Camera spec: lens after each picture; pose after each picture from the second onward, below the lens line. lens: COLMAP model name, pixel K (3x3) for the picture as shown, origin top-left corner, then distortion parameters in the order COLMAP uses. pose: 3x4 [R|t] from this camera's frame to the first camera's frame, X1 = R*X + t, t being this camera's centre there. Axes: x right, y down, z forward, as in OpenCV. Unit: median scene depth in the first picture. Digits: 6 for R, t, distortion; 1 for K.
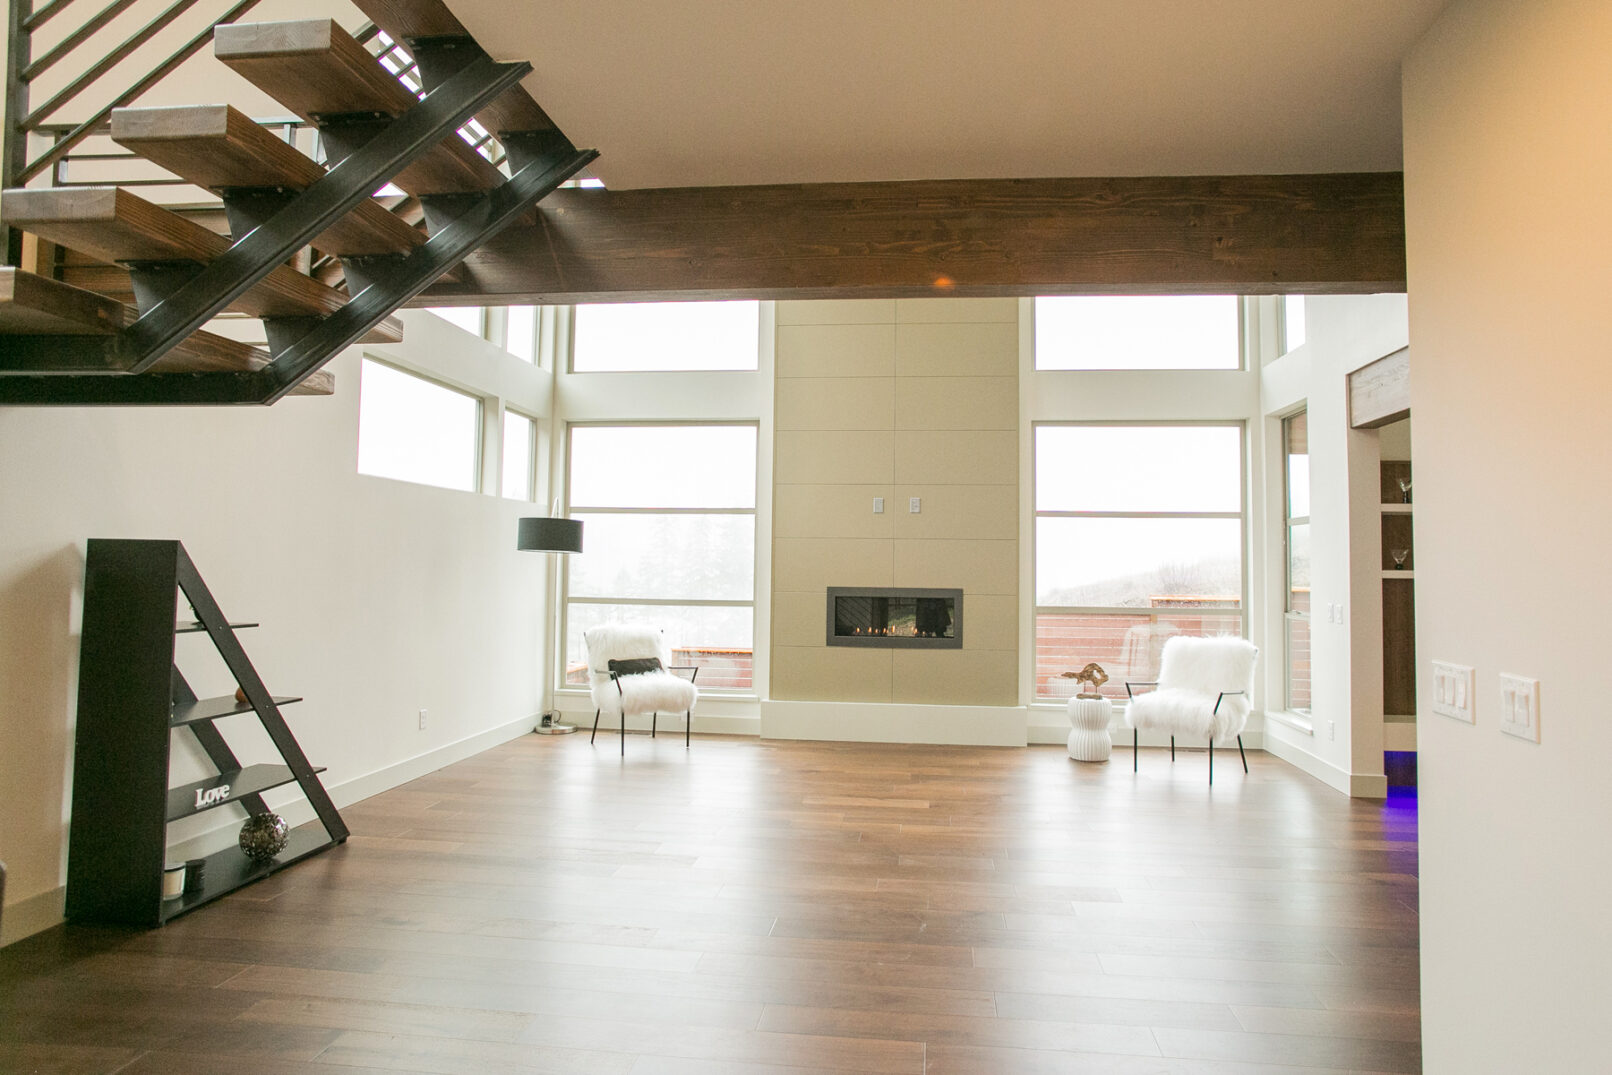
lens RADIAL K [[957.5, 0, 841.1], [0, 957.5, 521.5], [0, 0, 1]] dist [-0.063742, 0.047718]
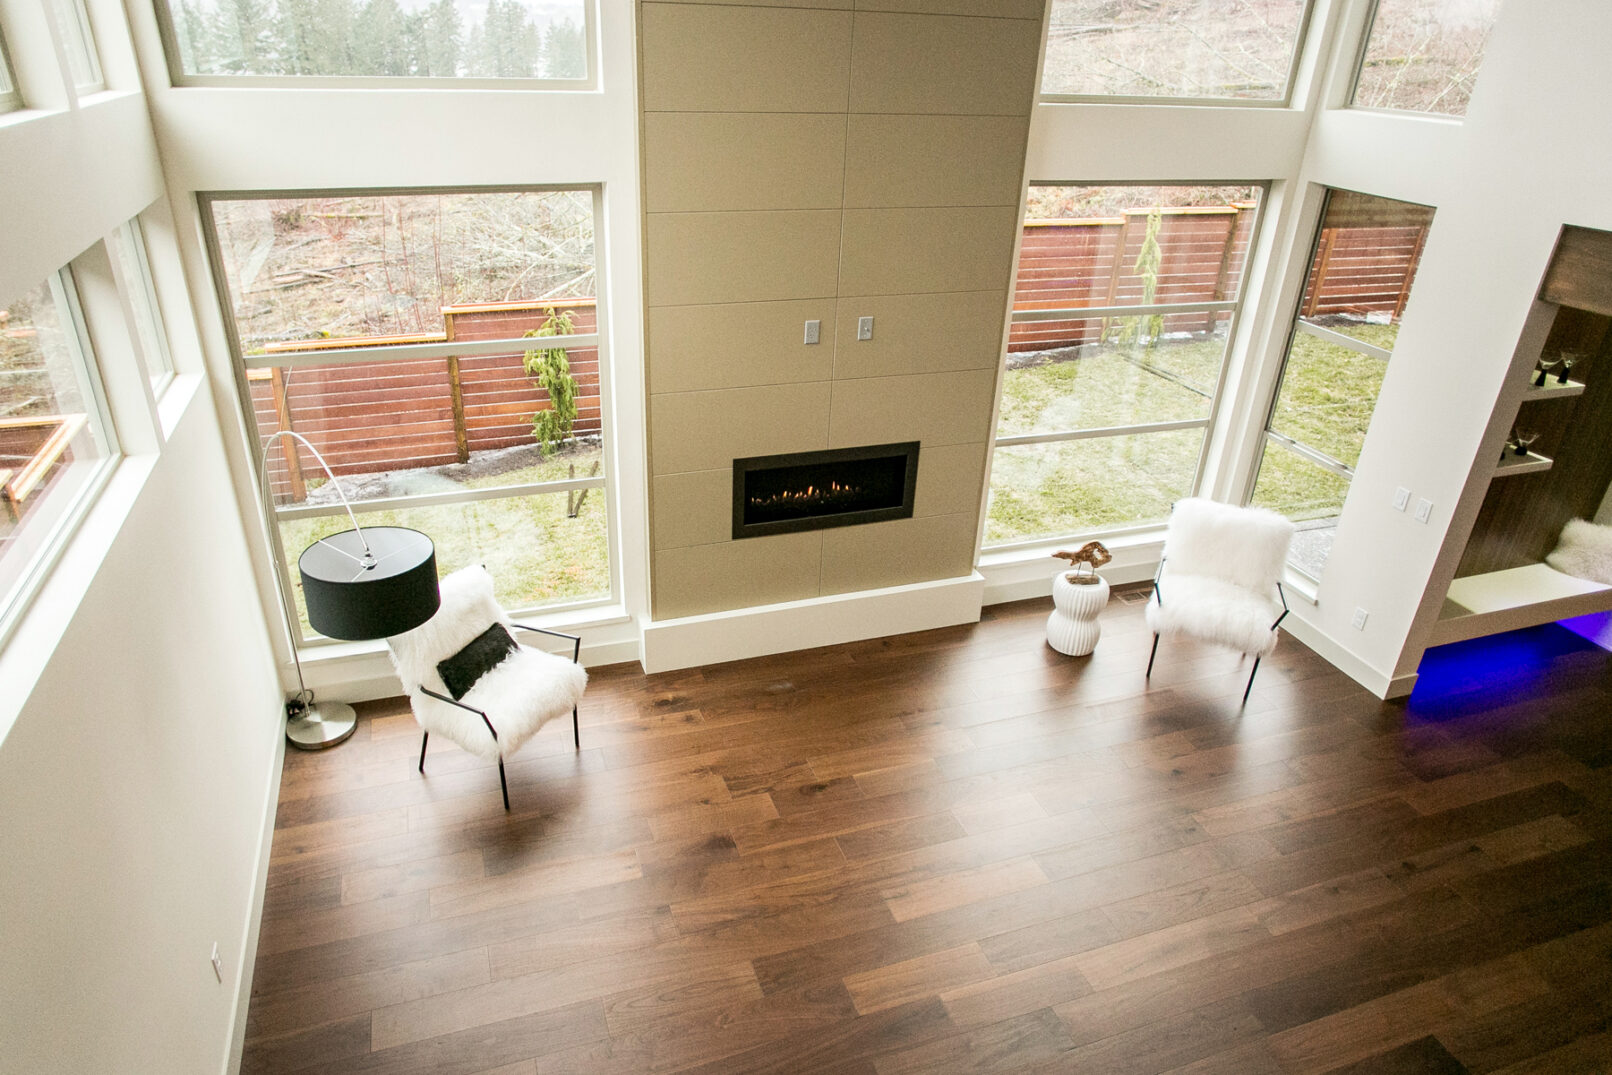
lens RADIAL K [[988.2, 0, 788.0], [0, 988.2, 534.4], [0, 0, 1]] dist [-0.067729, 0.052041]
pose [[0.908597, -0.173545, 0.379912, -0.495953], [-0.044709, 0.863953, 0.501584, -0.458940], [-0.415273, -0.472724, 0.777226, 0.888629]]
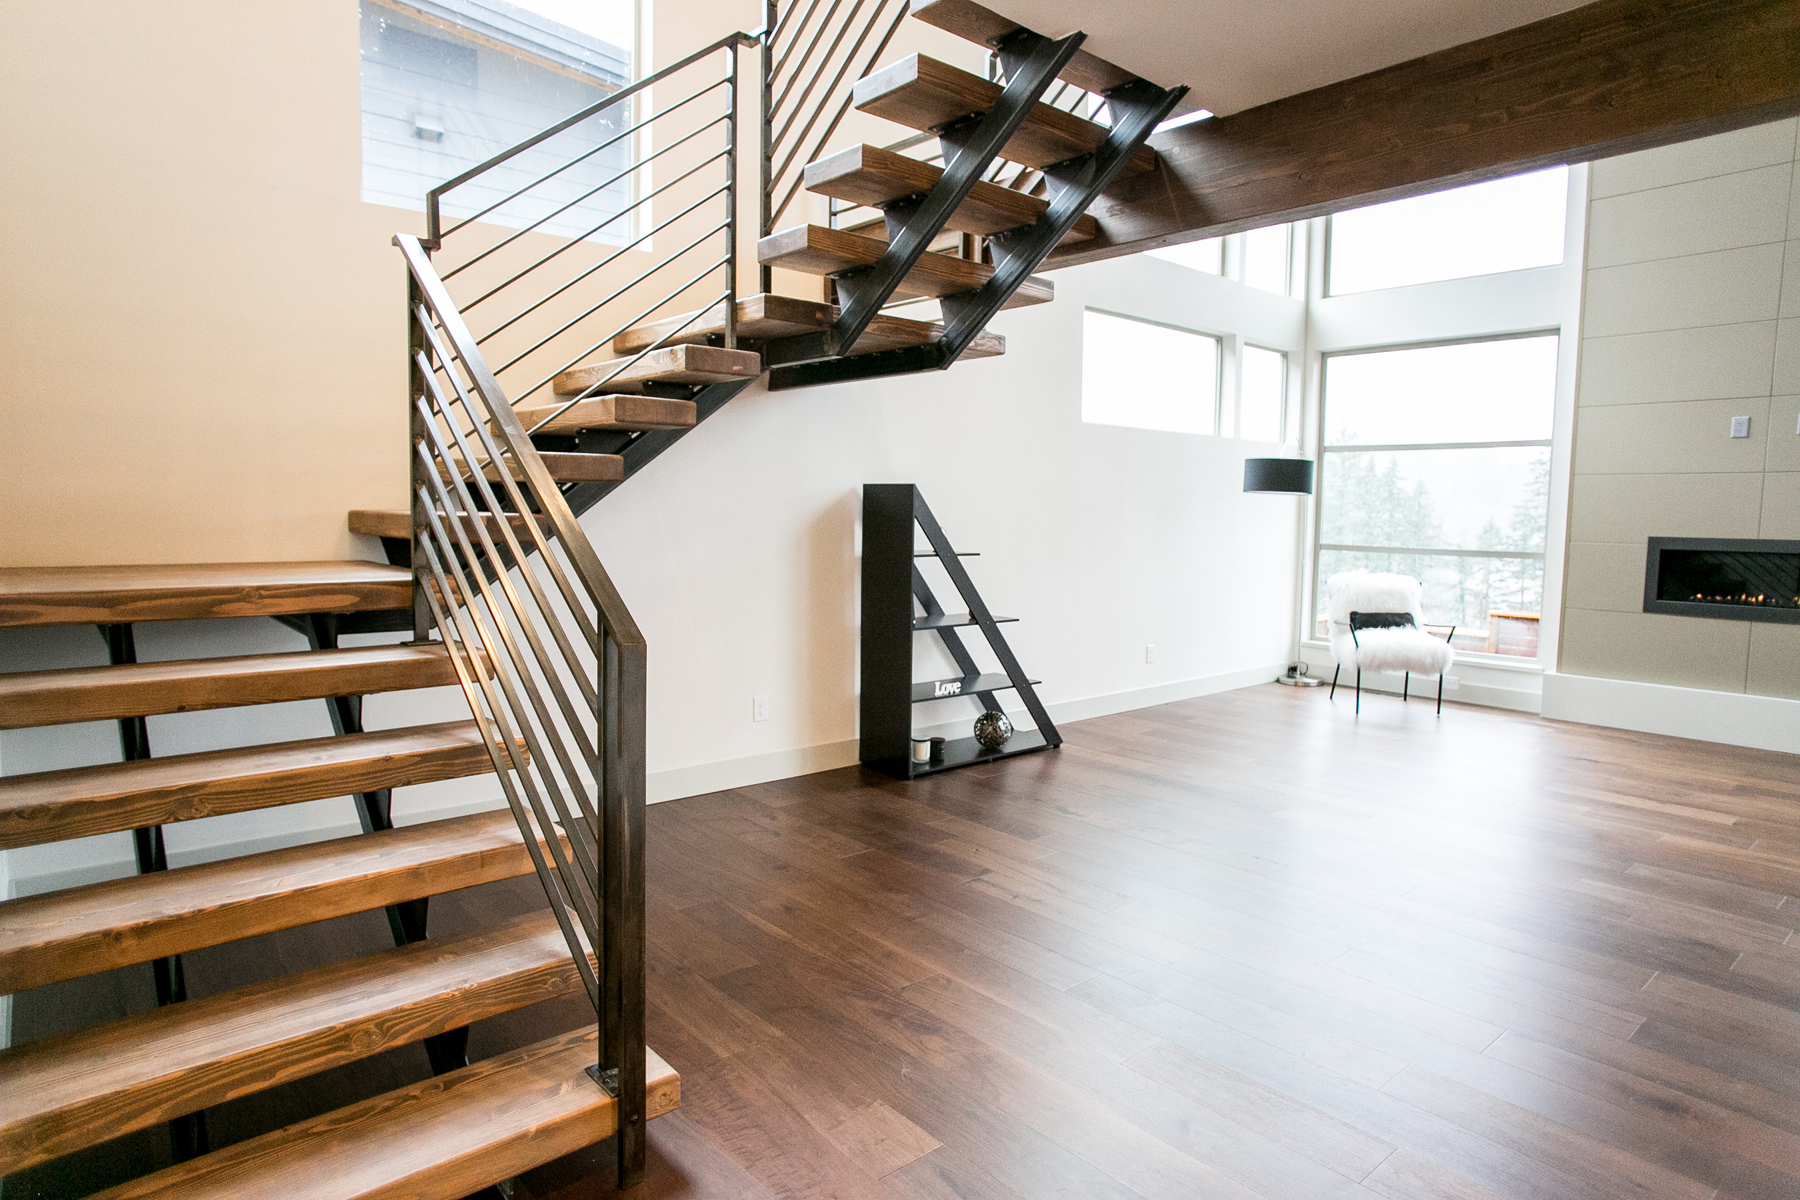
lens RADIAL K [[1039.3, 0, 900.0], [0, 1039.3, 600.0], [0, 0, 1]] dist [-0.066771, 0.050817]
pose [[0.735411, 0.056925, -0.675226, 0.201810], [0.029398, 0.992847, 0.115720, 0.011588], [0.676983, -0.104952, 0.728477, -0.038319]]
